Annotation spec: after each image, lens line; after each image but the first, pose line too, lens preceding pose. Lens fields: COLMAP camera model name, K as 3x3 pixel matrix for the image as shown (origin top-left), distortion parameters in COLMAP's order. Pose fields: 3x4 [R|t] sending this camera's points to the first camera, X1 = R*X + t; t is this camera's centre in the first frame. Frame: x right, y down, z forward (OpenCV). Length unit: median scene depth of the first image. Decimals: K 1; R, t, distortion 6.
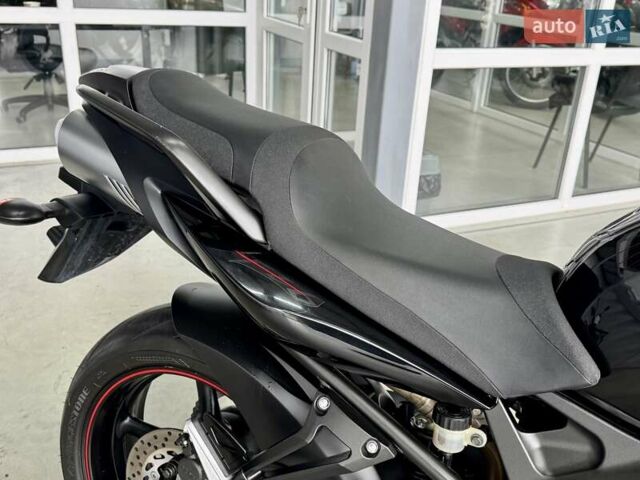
lens RADIAL K [[615.1, 0, 320.0], [0, 615.1, 240.0], [0, 0, 1]] dist [0.143266, -0.264764]
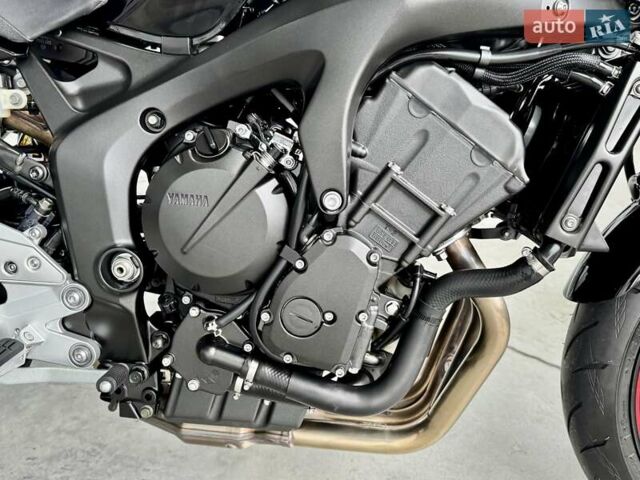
lens RADIAL K [[615.1, 0, 320.0], [0, 615.1, 240.0], [0, 0, 1]] dist [0.143266, -0.264764]
pose [[0.937206, -0.144531, 0.317422, 0.338945], [0.162095, 0.986334, -0.029490, 0.611203], [-0.308822, 0.079090, 0.947826, -0.030996]]
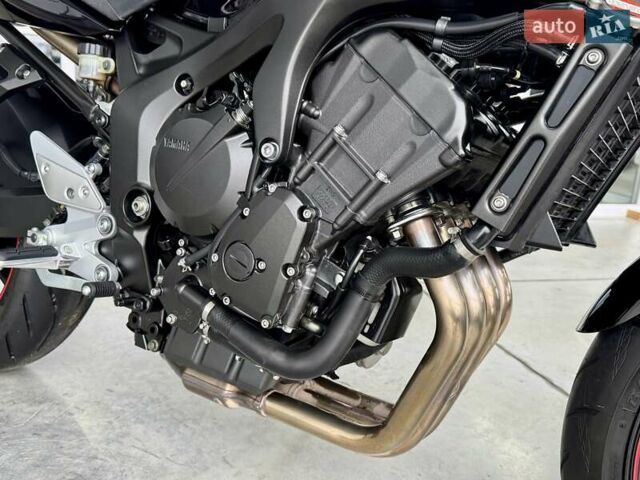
lens RADIAL K [[615.1, 0, 320.0], [0, 615.1, 240.0], [0, 0, 1]] dist [0.143266, -0.264764]
pose [[0.995270, 0.054277, -0.080576, 0.745580], [-0.067306, 0.983318, -0.168985, 0.795187], [0.070060, 0.173608, 0.982320, -0.091006]]
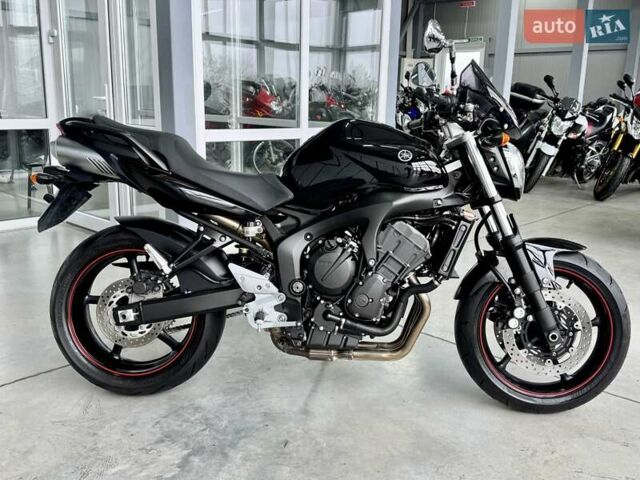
lens RADIAL K [[615.1, 0, 320.0], [0, 615.1, 240.0], [0, 0, 1]] dist [0.143266, -0.264764]
pose [[0.923470, -0.117154, 0.365347, -0.492781], [0.179264, 0.973659, -0.140899, 0.768631], [-0.339216, 0.195610, 0.920146, -1.557635]]
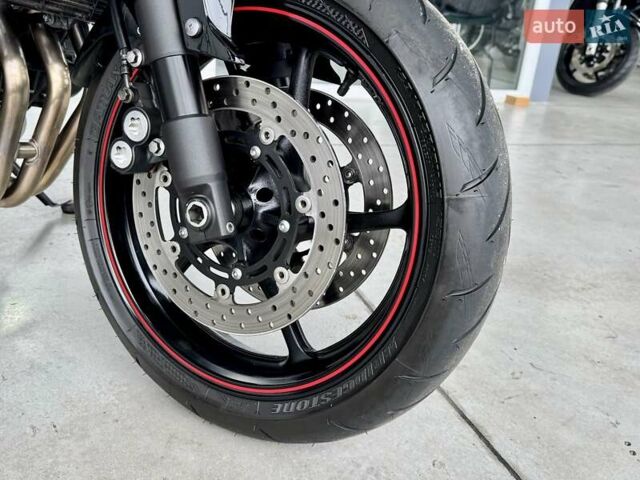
lens RADIAL K [[608.4, 0, 311.6], [0, 608.4, 246.3], [0, 0, 1]] dist [0.156610, -0.254417]
pose [[0.995514, 0.067172, -0.066626, 1.535695], [-0.069076, 0.997254, -0.026697, 1.026841], [0.064650, 0.031179, 0.997421, -0.216009]]
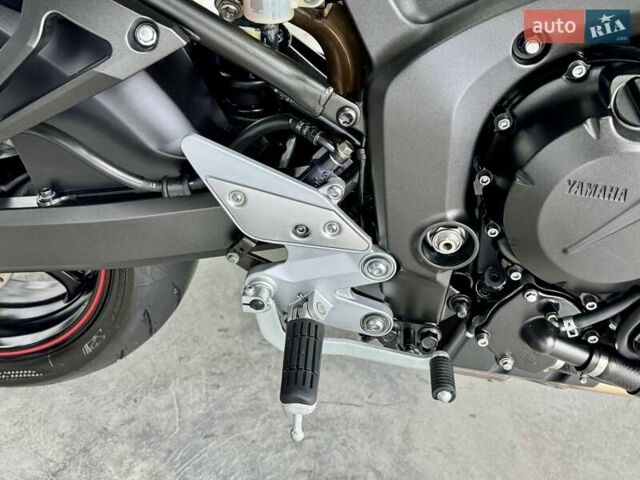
lens RADIAL K [[615.1, 0, 320.0], [0, 615.1, 240.0], [0, 0, 1]] dist [0.143266, -0.264764]
pose [[0.950613, -0.221763, 0.217154, 0.066565], [0.126044, 0.915179, 0.382833, 0.295460], [-0.283632, -0.336555, 0.897933, 0.337985]]
